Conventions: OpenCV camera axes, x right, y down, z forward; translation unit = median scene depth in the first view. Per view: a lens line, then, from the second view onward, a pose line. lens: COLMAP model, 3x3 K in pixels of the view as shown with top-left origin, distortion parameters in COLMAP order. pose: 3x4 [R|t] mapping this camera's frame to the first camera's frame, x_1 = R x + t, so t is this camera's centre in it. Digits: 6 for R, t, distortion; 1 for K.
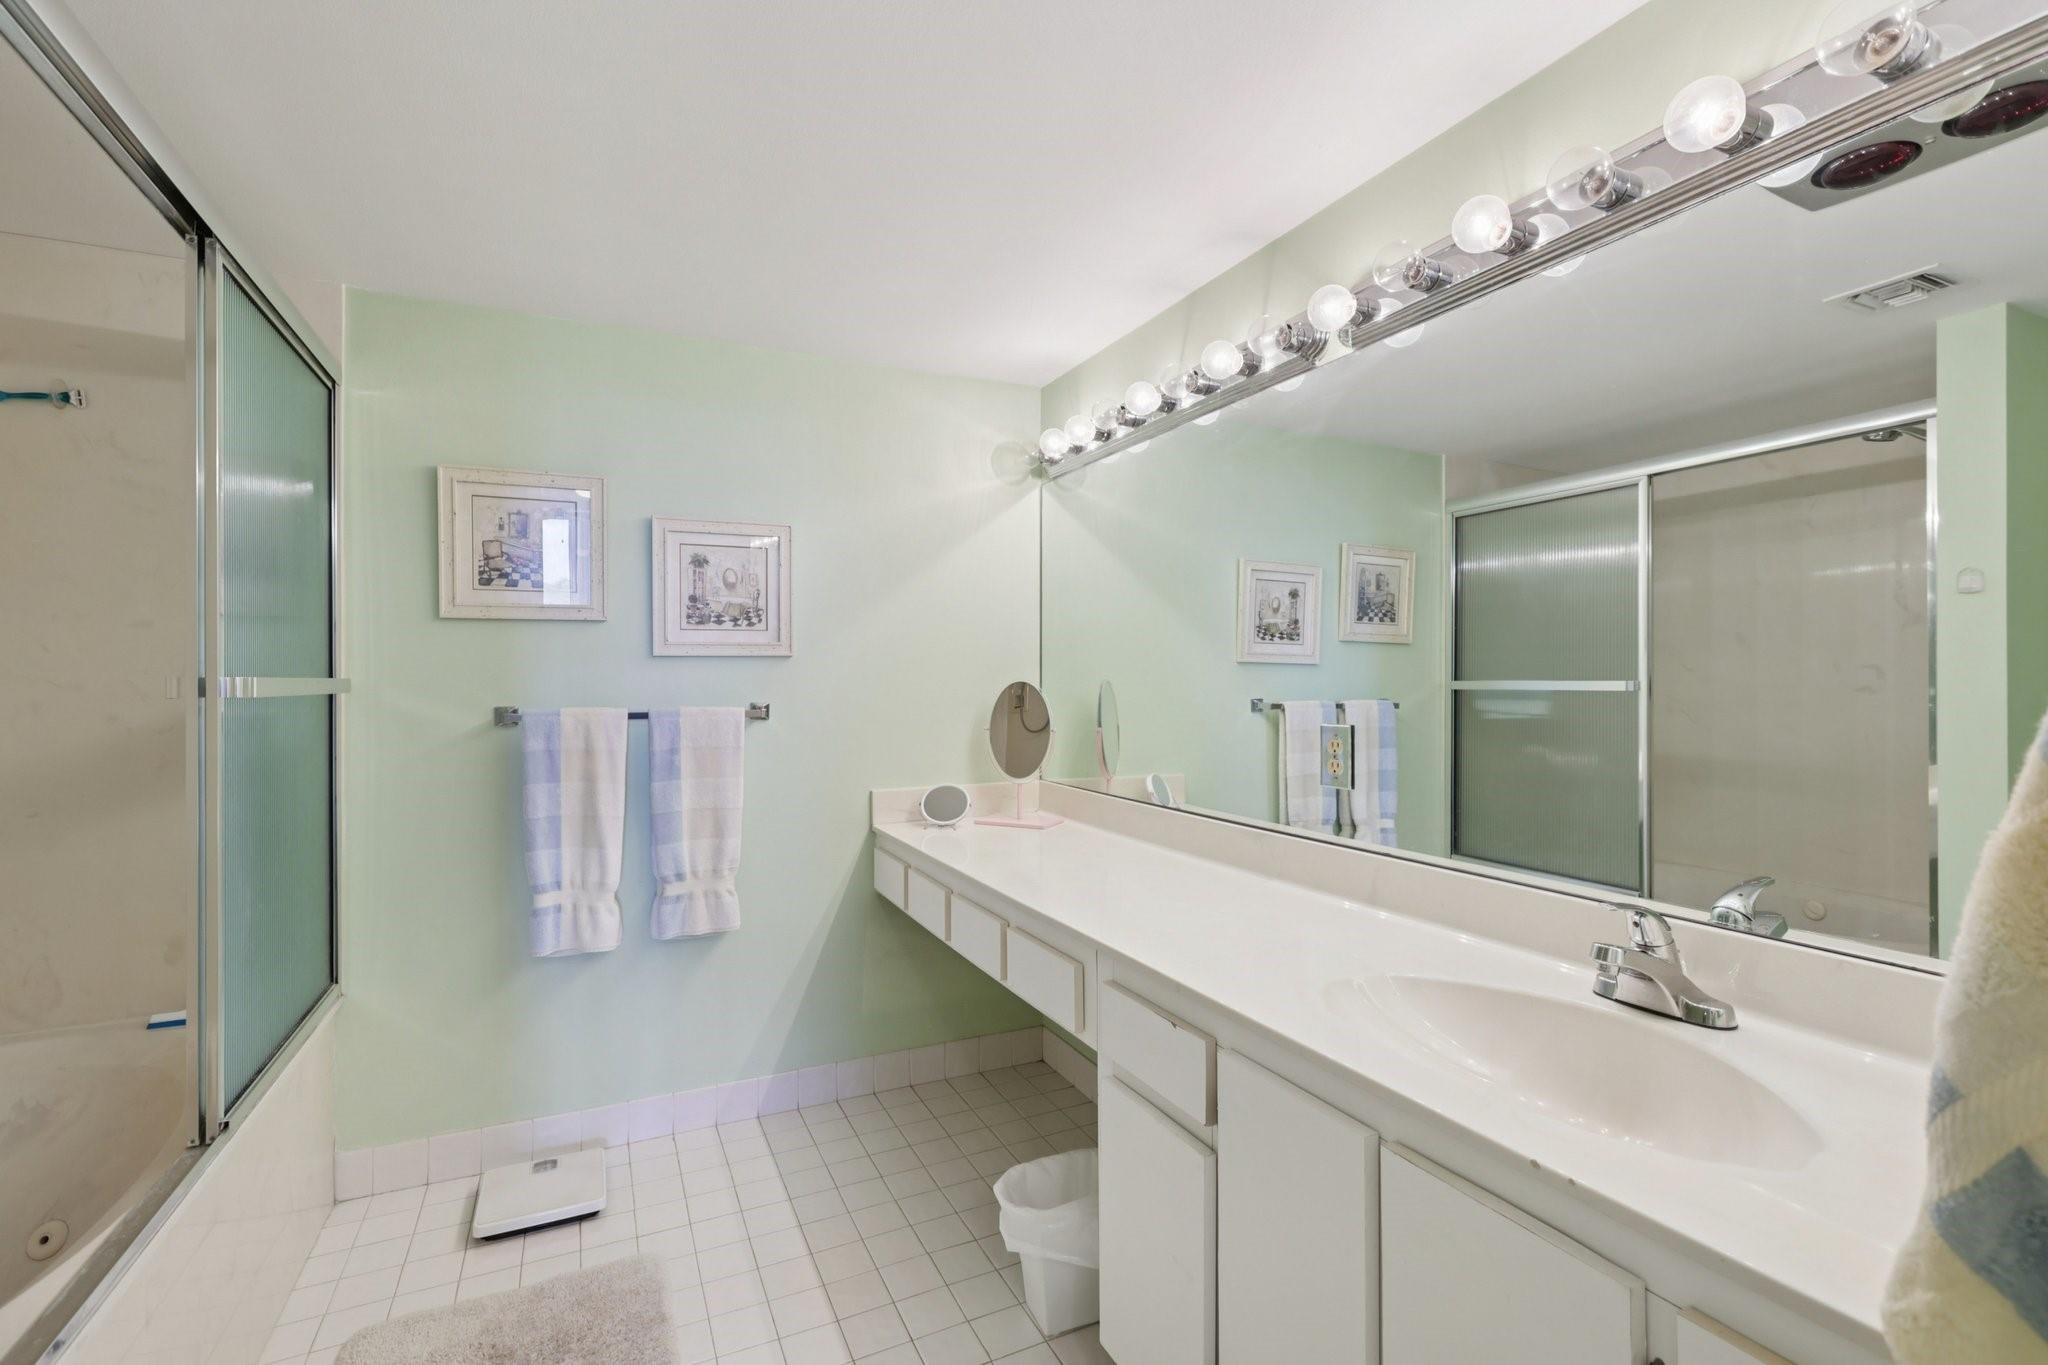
lens RADIAL K [[917.4, 0, 1020.5], [0, 917.4, 675.3], [0, 0, 1]] dist [-0.005257, 0.002719]
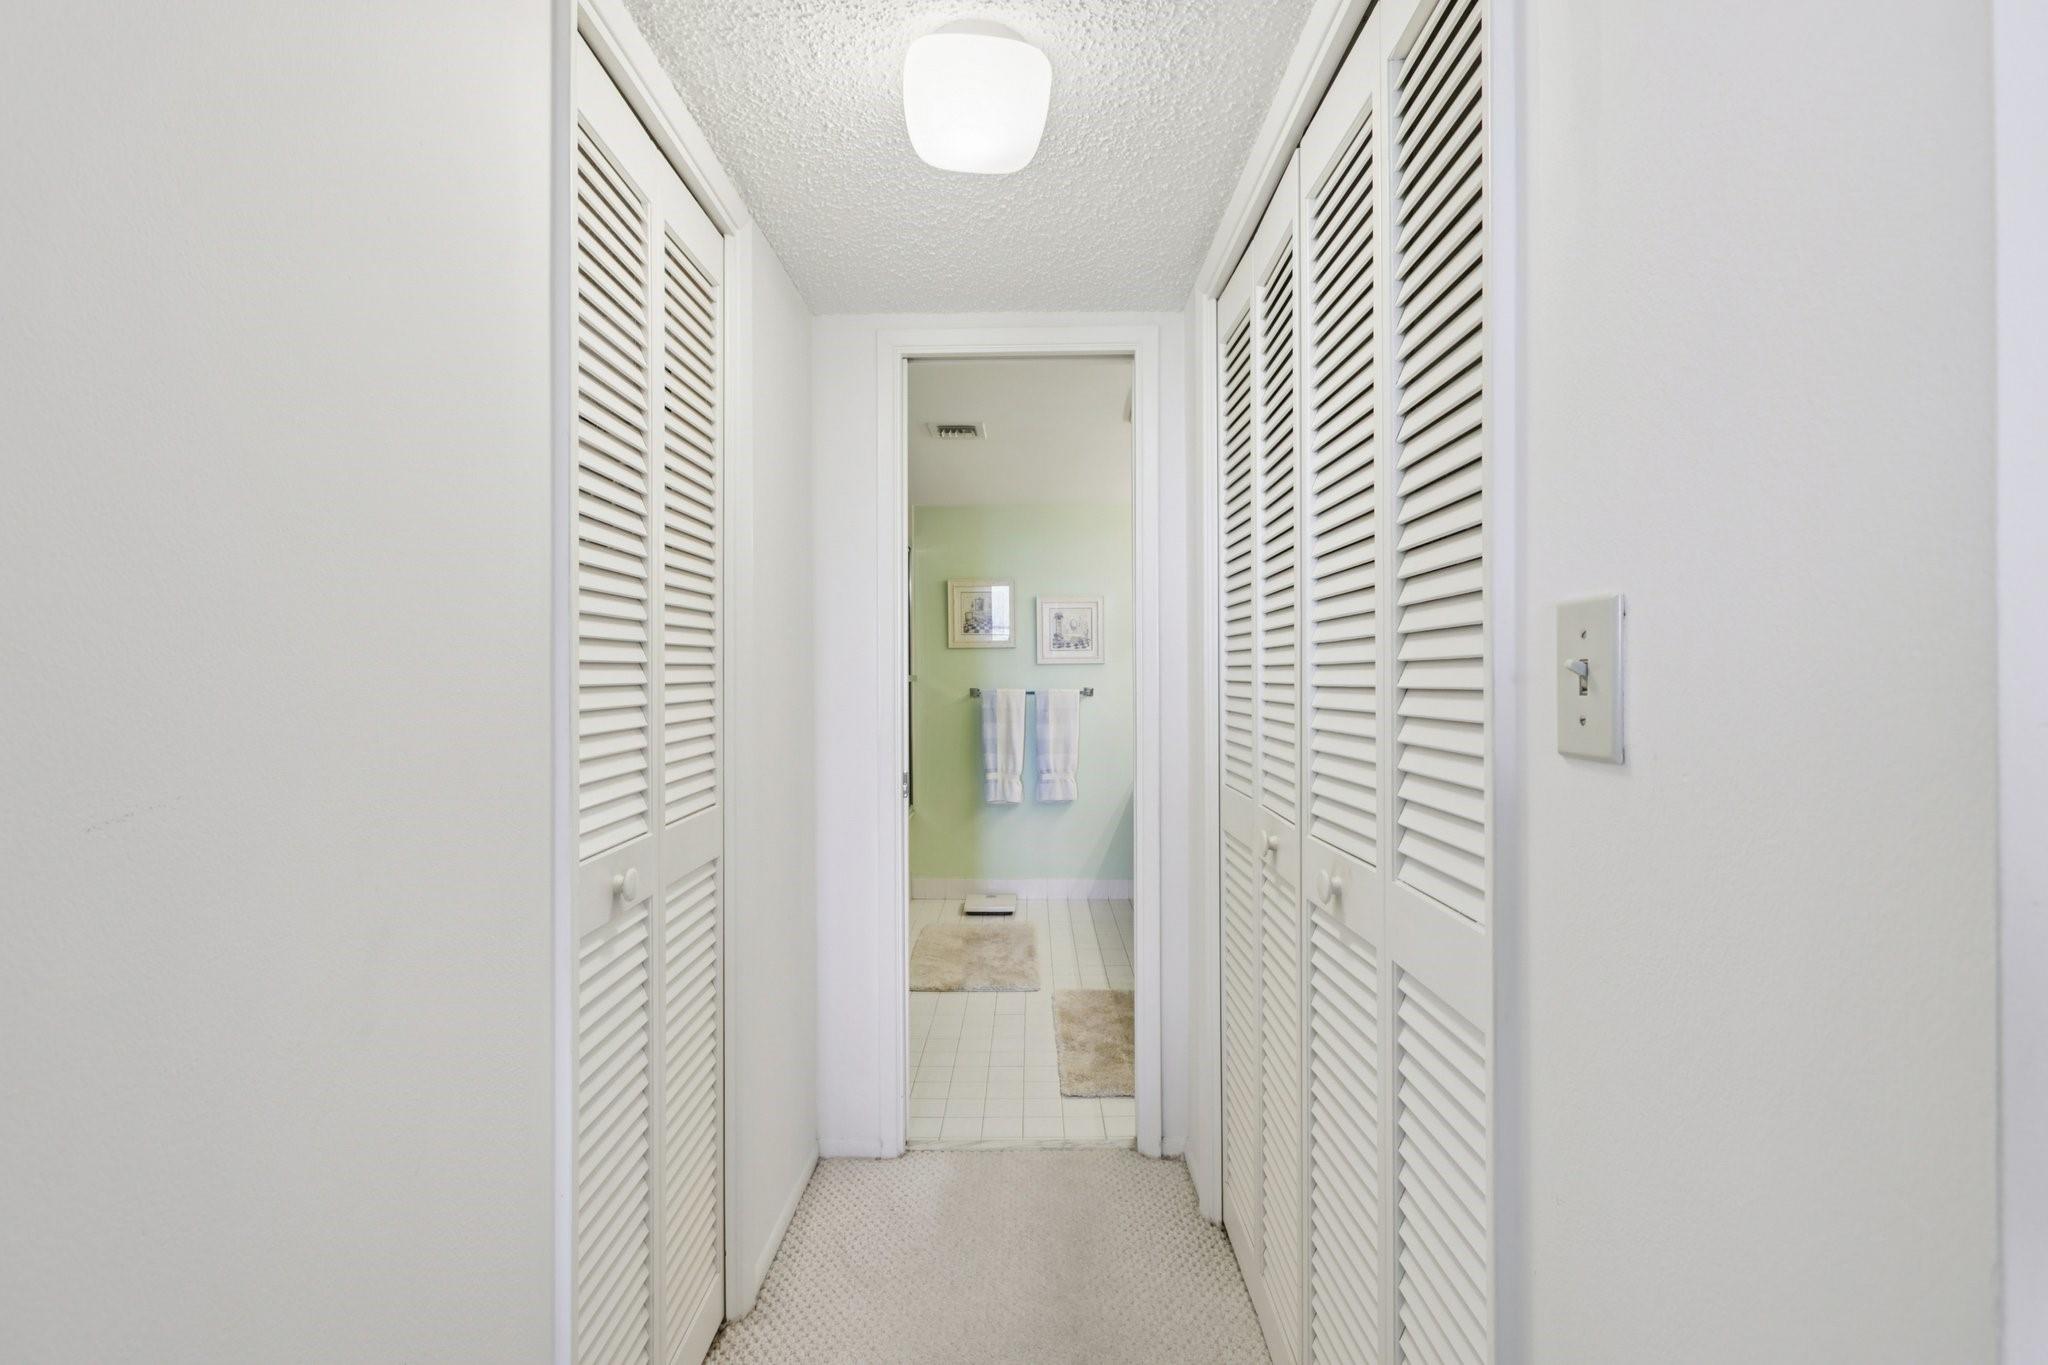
lens RADIAL K [[917.4, 0, 1020.6], [0, 917.4, 679.6], [0, 0, 1]] dist [-0.005257, 0.002719]
pose [[0.897443, -0.004429, -0.441109, 0.482744], [0.003511, 0.999990, -0.002896, 0.019802], [0.441117, 0.001051, 0.897449, -0.880115]]
